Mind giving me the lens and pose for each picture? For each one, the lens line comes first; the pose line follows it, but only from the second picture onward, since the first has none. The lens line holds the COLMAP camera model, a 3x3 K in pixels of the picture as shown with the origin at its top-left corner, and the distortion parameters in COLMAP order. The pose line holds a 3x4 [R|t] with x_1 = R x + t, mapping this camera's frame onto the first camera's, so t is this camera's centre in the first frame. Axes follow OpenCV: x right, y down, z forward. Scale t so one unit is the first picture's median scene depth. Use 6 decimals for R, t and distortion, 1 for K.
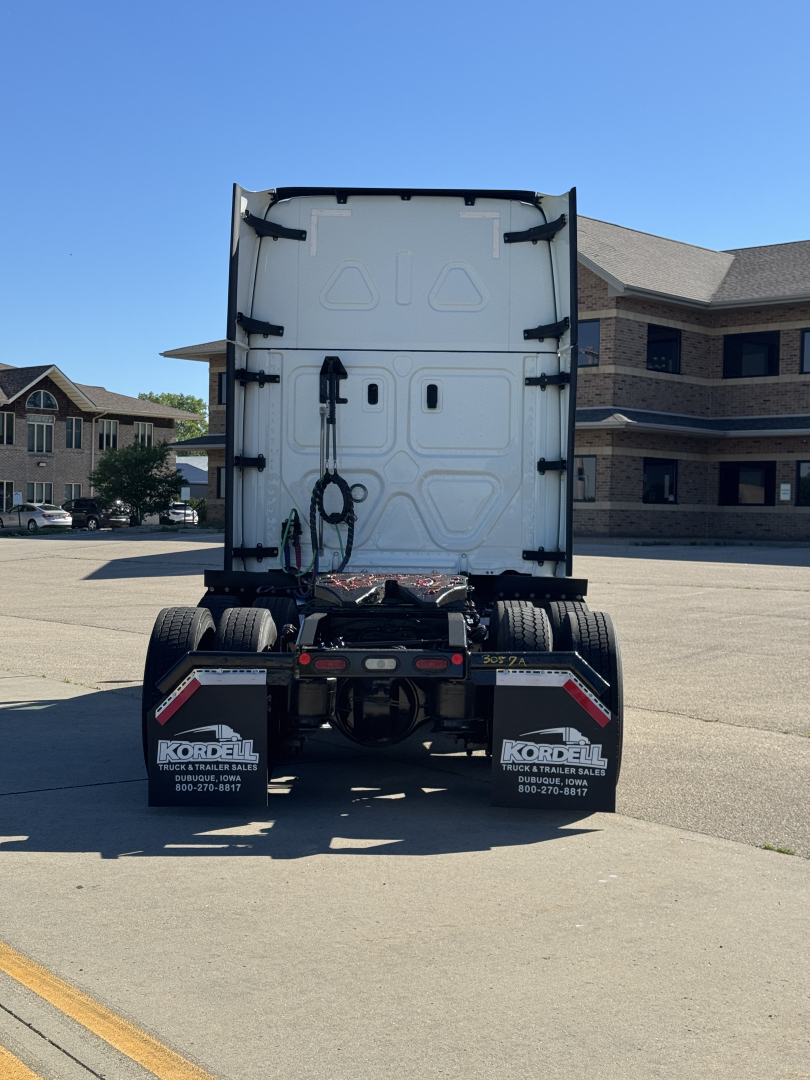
lens RADIAL K [[1499.3, 0, 405.0], [0, 1499.3, 540.0], [0, 0, 1]] dist [0.176804, -0.007258]
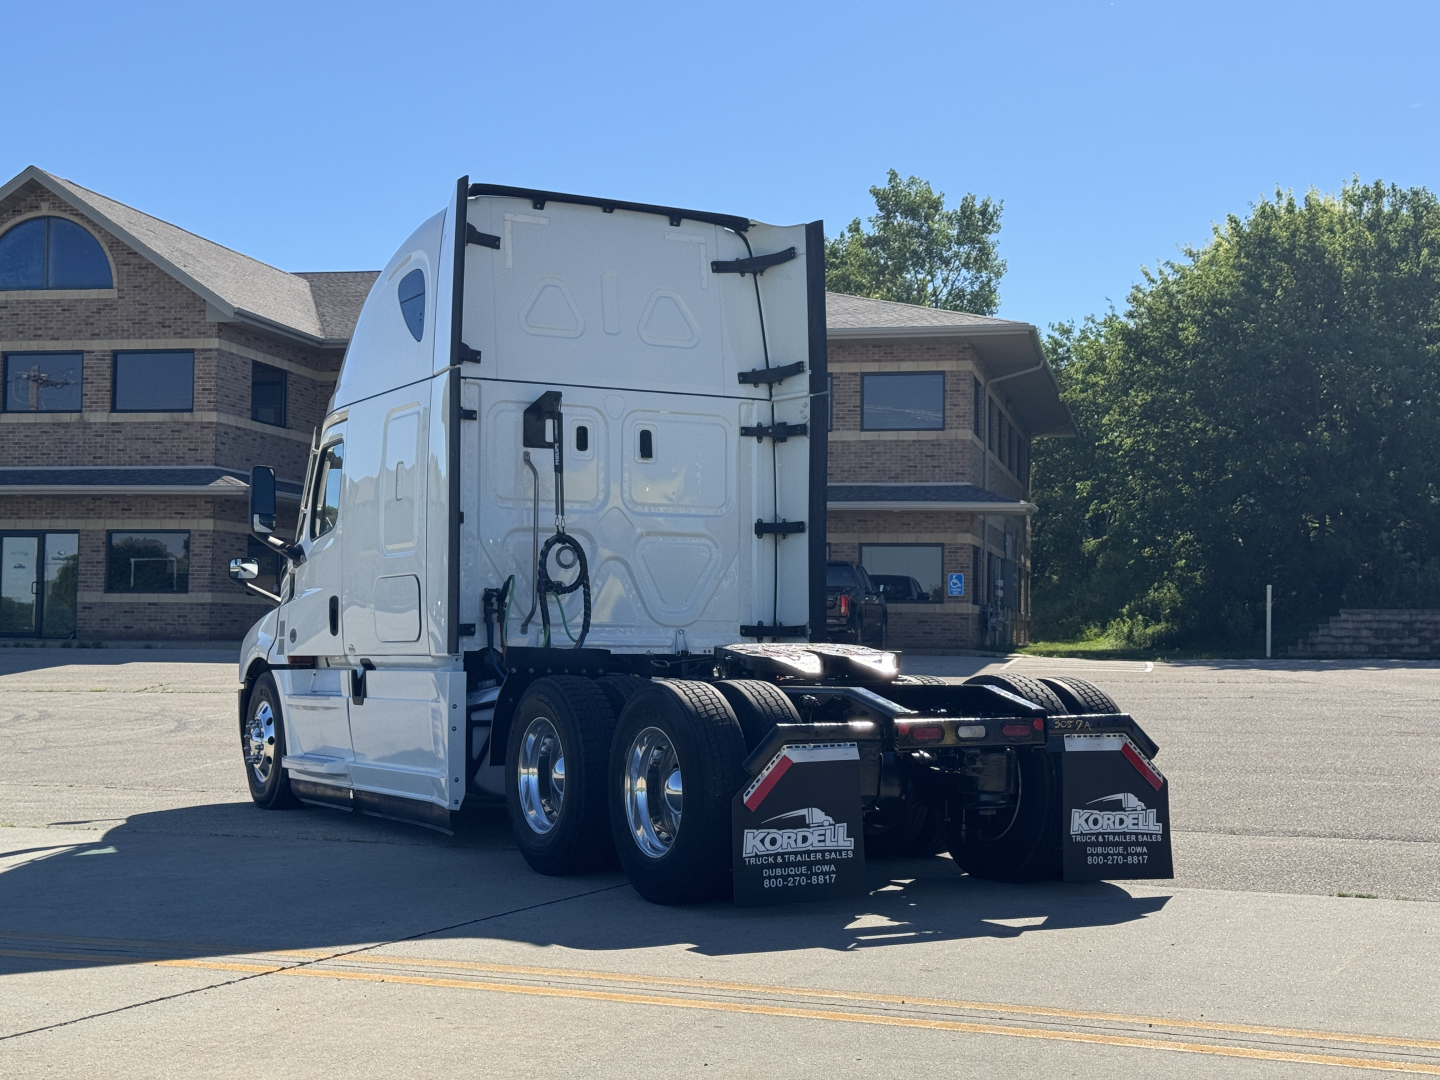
lens RADIAL K [[1999.1, 0, 720.0], [0, 1999.1, 540.0], [0, 0, 1]] dist [0.176804, -0.007258]
pose [[0.869456, 0.013907, 0.493815, -0.512901], [0.014128, 0.998495, -0.052995, 0.019202], [-0.493809, 0.053053, 0.867950, 0.002988]]
